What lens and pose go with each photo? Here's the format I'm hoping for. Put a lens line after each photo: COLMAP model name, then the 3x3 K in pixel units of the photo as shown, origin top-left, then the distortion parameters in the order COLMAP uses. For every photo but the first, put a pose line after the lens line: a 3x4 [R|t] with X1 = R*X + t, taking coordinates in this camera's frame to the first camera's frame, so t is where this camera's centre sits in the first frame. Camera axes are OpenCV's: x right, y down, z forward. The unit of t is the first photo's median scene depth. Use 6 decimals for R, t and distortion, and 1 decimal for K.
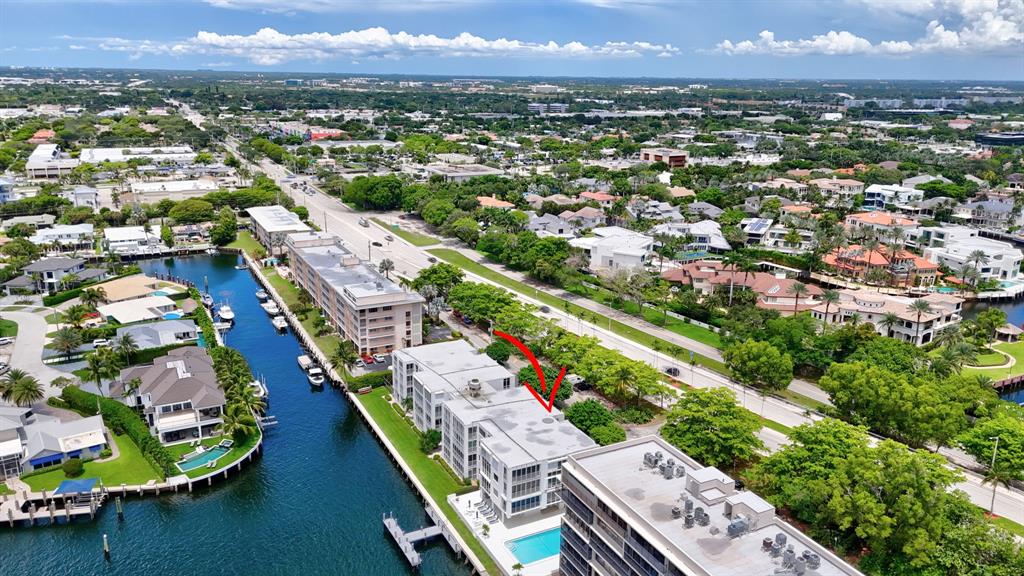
lens RADIAL K [[755.3, 0, 511.9], [0, 755.3, 290.1], [0, 0, 1]] dist [0.073988, -0.075085]
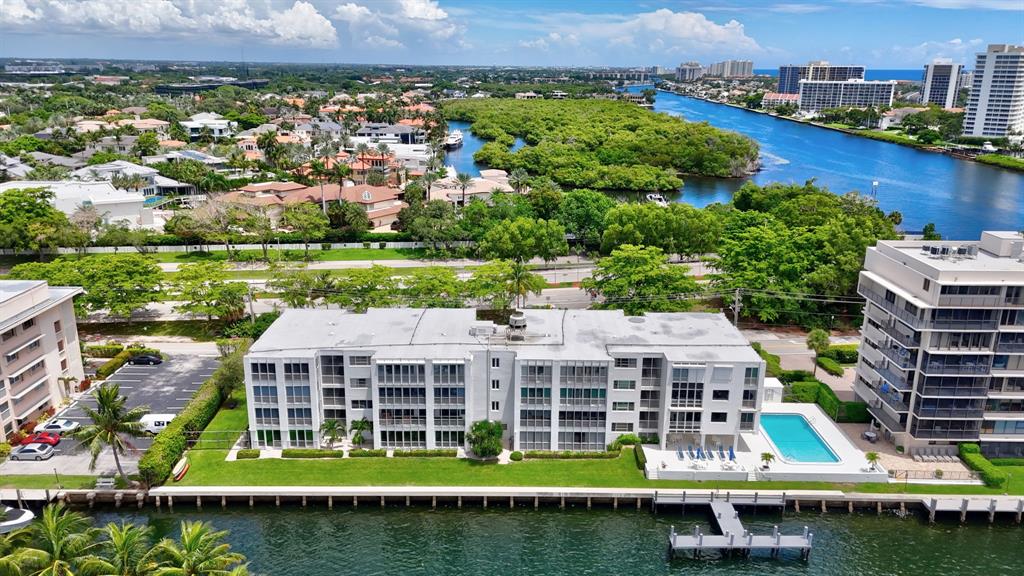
lens RADIAL K [[755.3, 0, 511.9], [0, 755.3, 290.1], [0, 0, 1]] dist [0.073988, -0.075085]
pose [[0.452894, -0.259795, 0.852874, -0.509637], [0.239302, 0.956923, 0.164415, -0.001607], [-0.858849, 0.129632, 0.495555, 0.617773]]
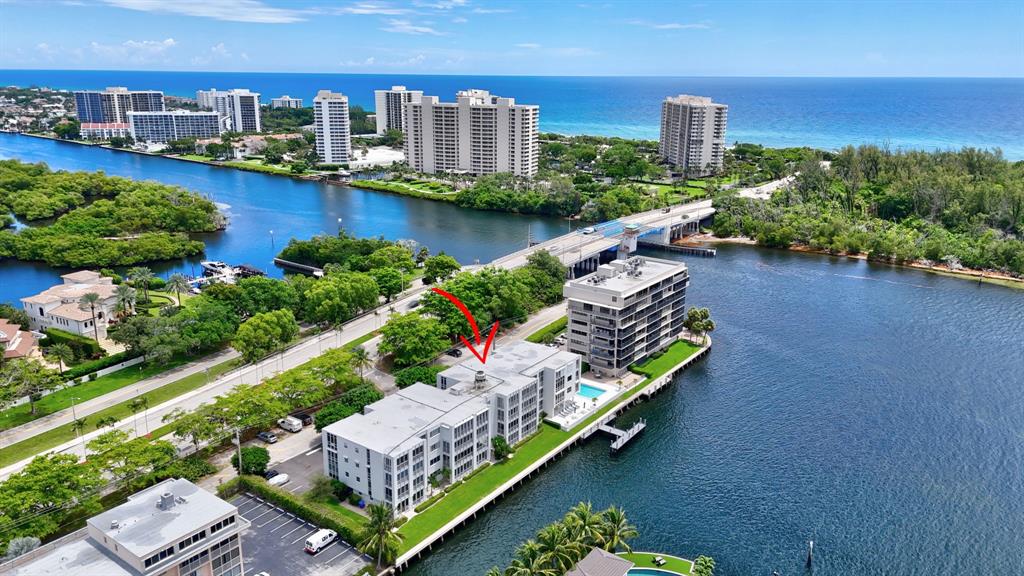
lens RADIAL K [[755.3, 0, 511.9], [0, 755.3, 290.1], [0, 0, 1]] dist [0.073988, -0.075085]
pose [[-0.445647, -0.263062, 0.855685, -0.817629], [0.232632, 0.888981, 0.394455, -0.334836], [-0.864454, 0.374847, -0.334975, 1.125041]]
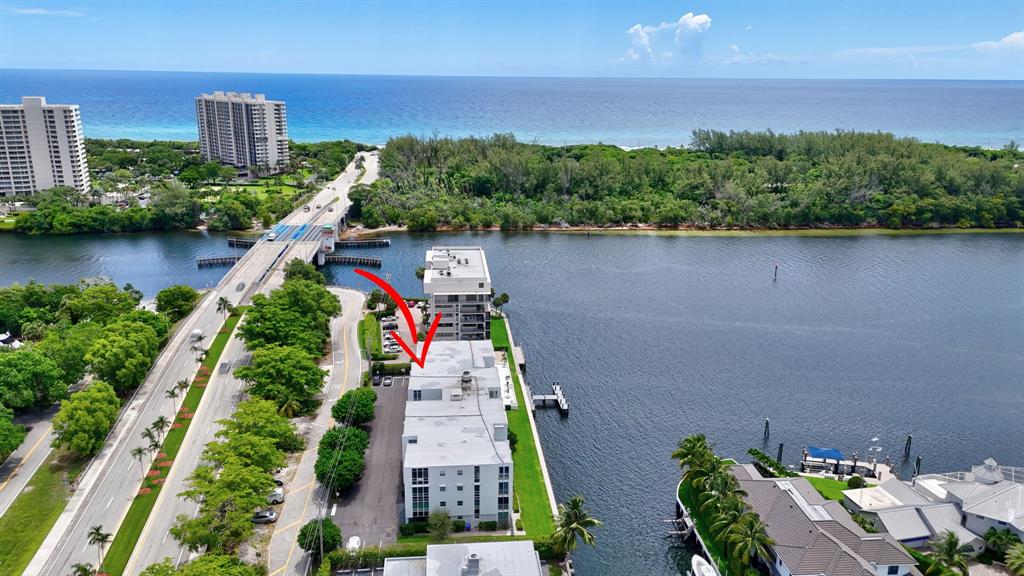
lens RADIAL K [[755.3, 0, 511.9], [0, 755.3, 290.1], [0, 0, 1]] dist [0.073988, -0.075085]
pose [[-0.927888, -0.125726, 0.351024, -0.403382], [0.078539, 0.854410, 0.513630, -0.446987], [-0.364495, 0.504160, -0.782922, 1.537057]]
